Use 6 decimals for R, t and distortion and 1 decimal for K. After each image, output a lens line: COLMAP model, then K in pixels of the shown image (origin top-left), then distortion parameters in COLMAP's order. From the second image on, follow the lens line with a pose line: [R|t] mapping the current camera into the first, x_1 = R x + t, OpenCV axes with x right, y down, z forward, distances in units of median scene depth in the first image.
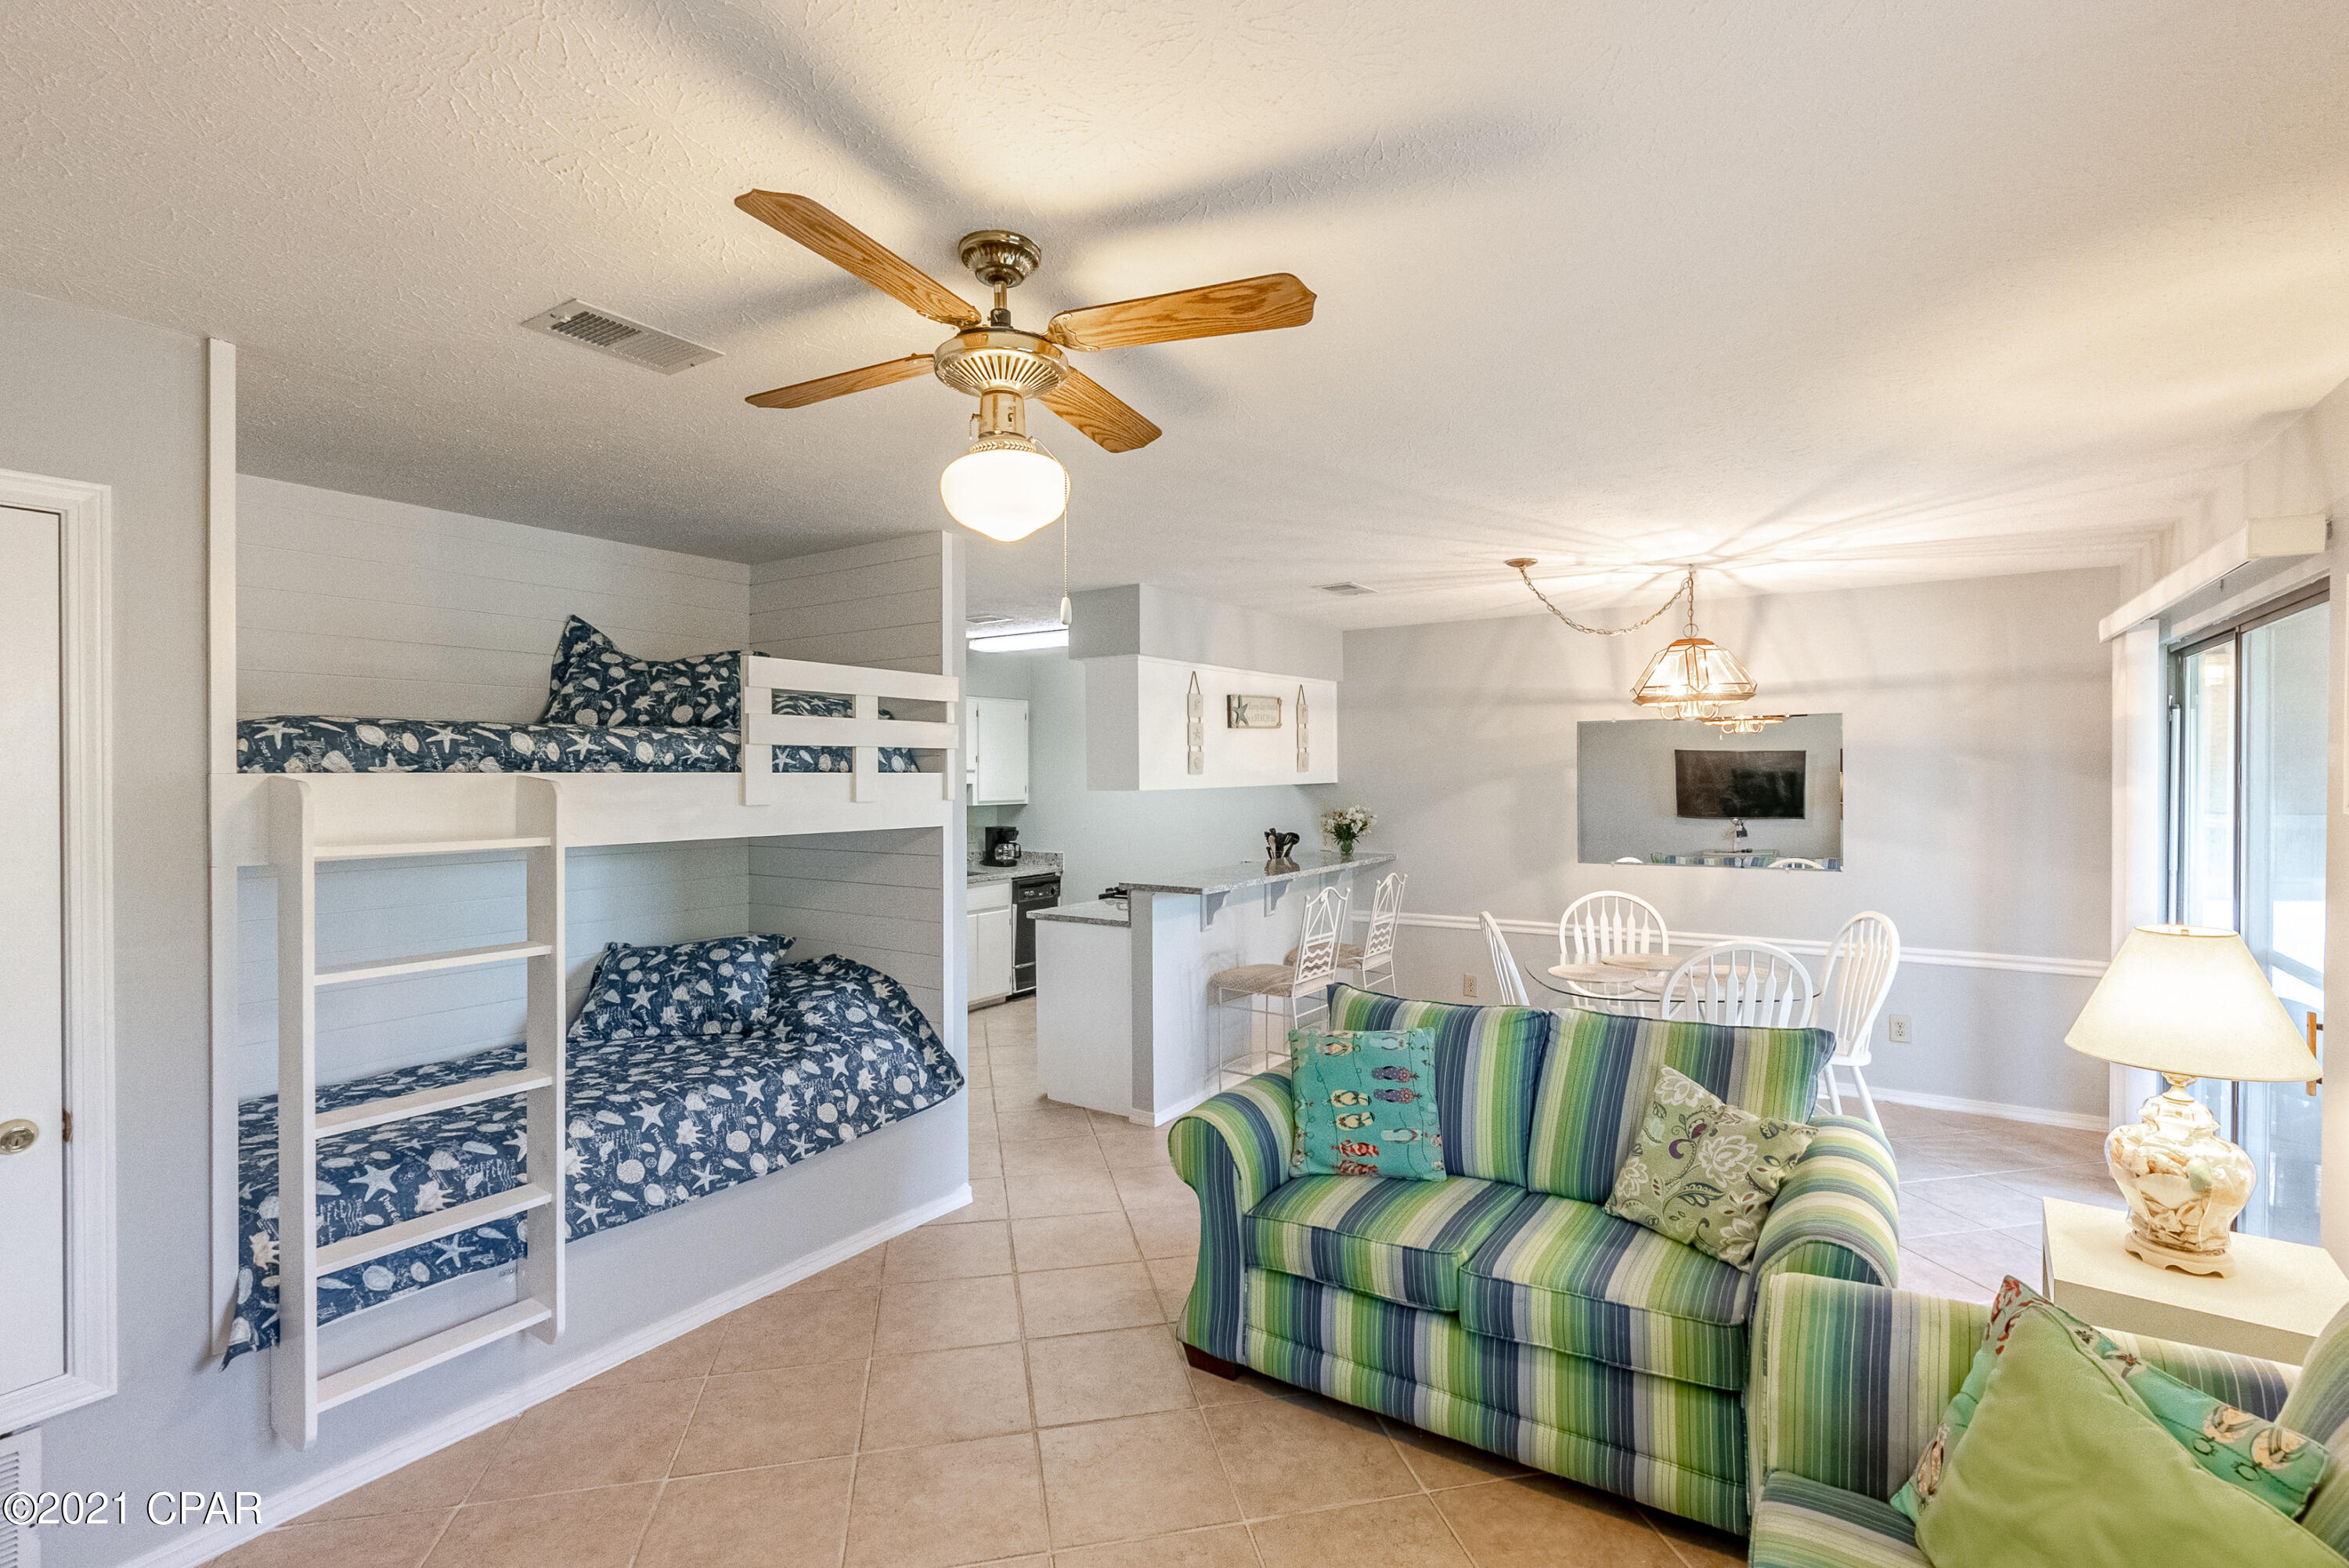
lens RADIAL K [[1074.6, 0, 1182.5], [0, 1074.6, 782.7], [0, 0, 1]] dist [-0.006124, 0.000337]
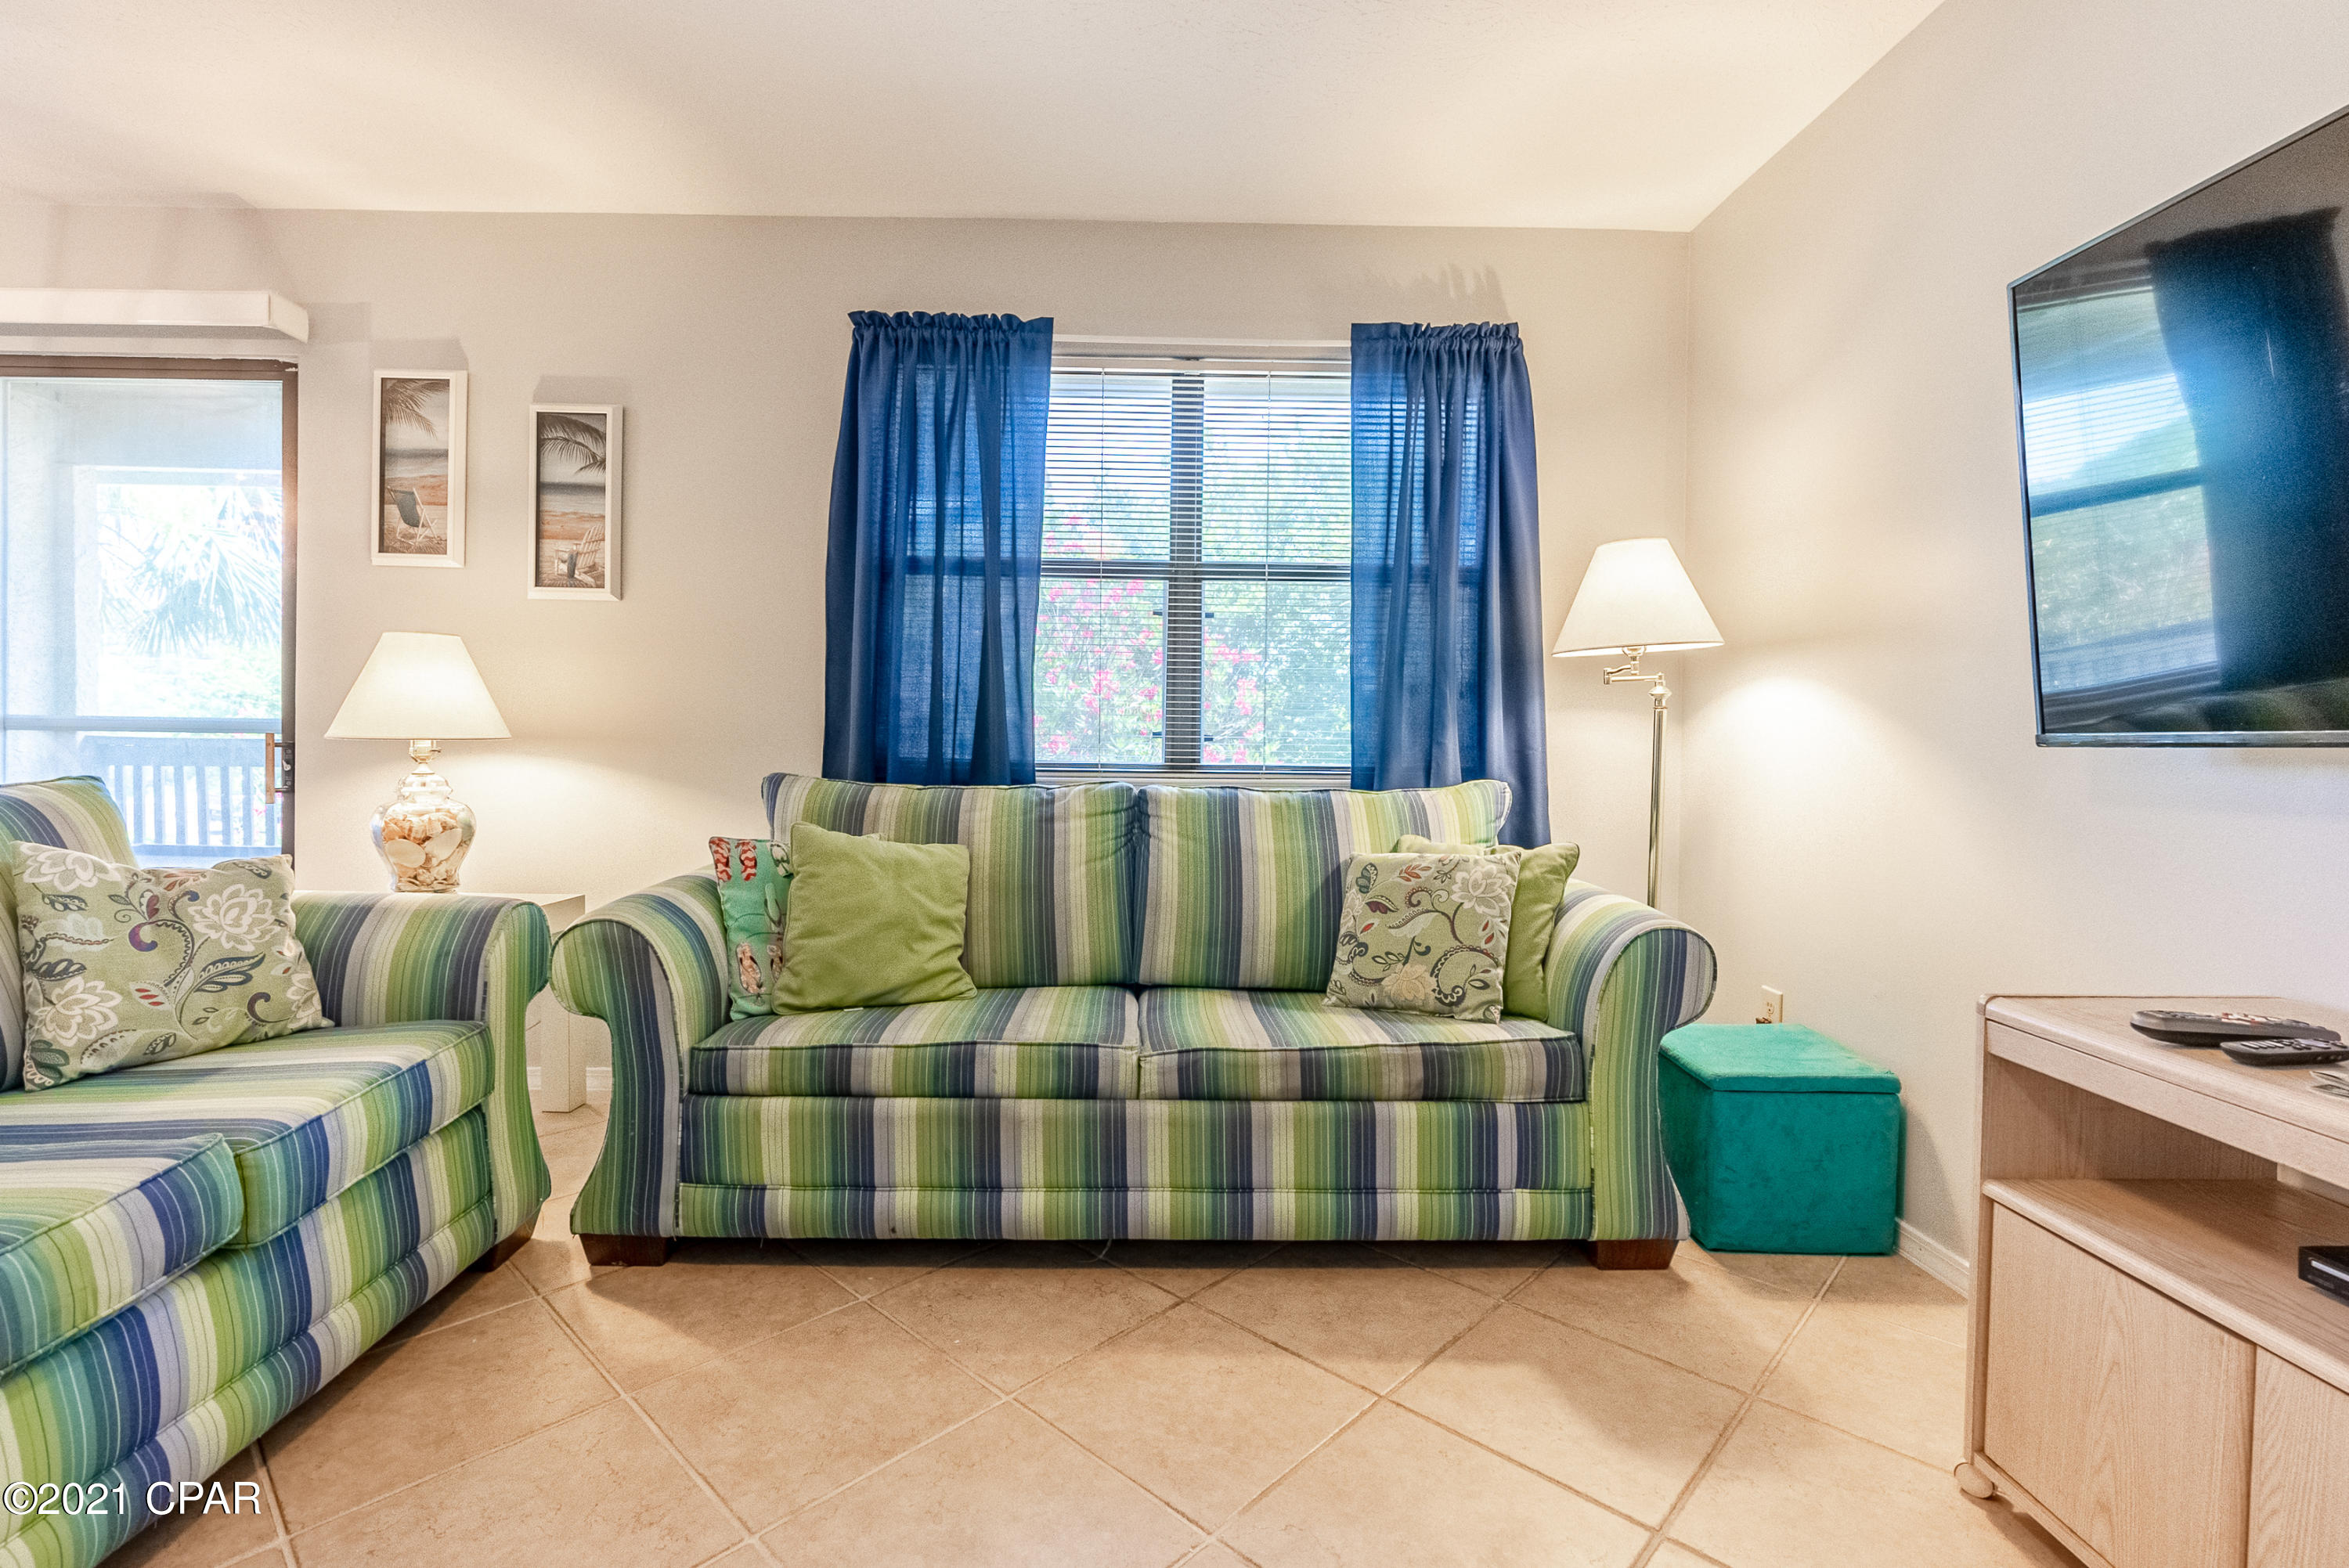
lens RADIAL K [[1074.6, 0, 1152.5], [0, 1074.6, 764.2], [0, 0, 1]] dist [-0.006124, 0.000337]
pose [[-0.559409, -0.025681, 0.828494, -0.307532], [-0.004841, 0.999604, 0.027716, 0.146139], [-0.828878, 0.011494, -0.559312, 0.586800]]
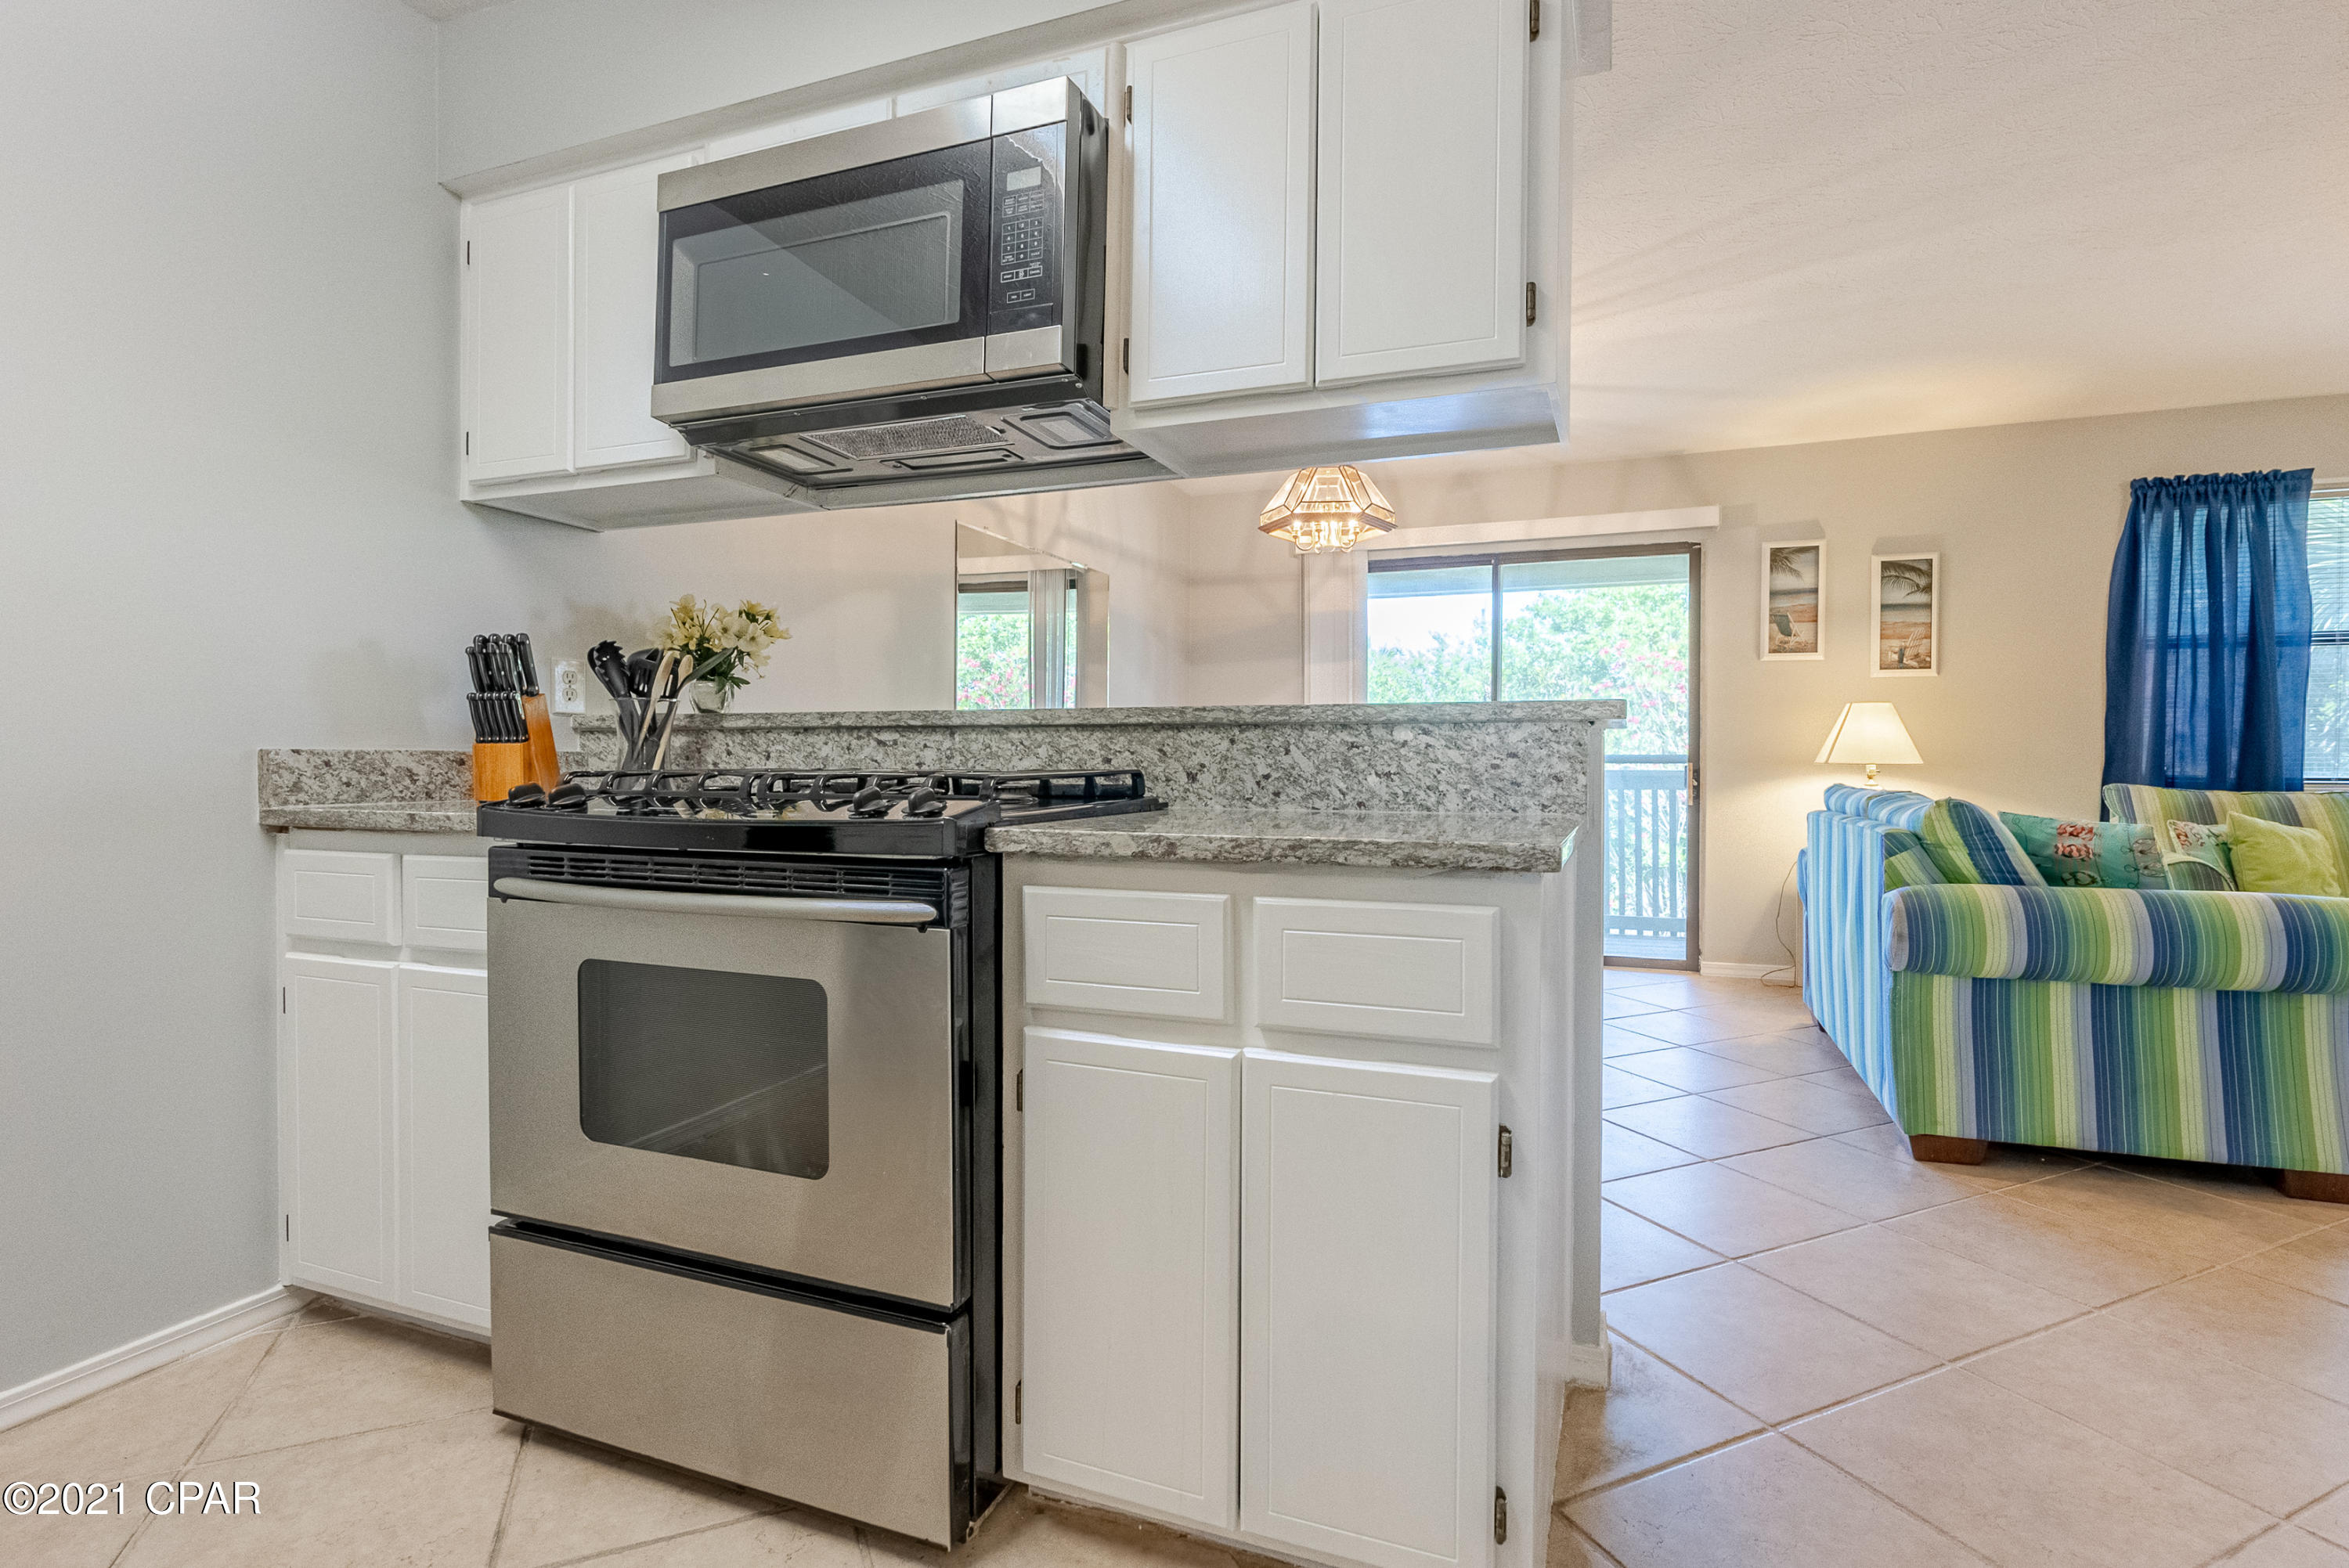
lens RADIAL K [[1074.6, 0, 1156.7], [0, 1074.6, 755.6], [0, 0, 1]] dist [-0.006124, 0.000337]
pose [[-0.176203, 0.008383, 0.984318, -0.489390], [-0.001617, 0.999960, -0.008805, 0.153316], [-0.984353, -0.003143, -0.176182, 1.594444]]
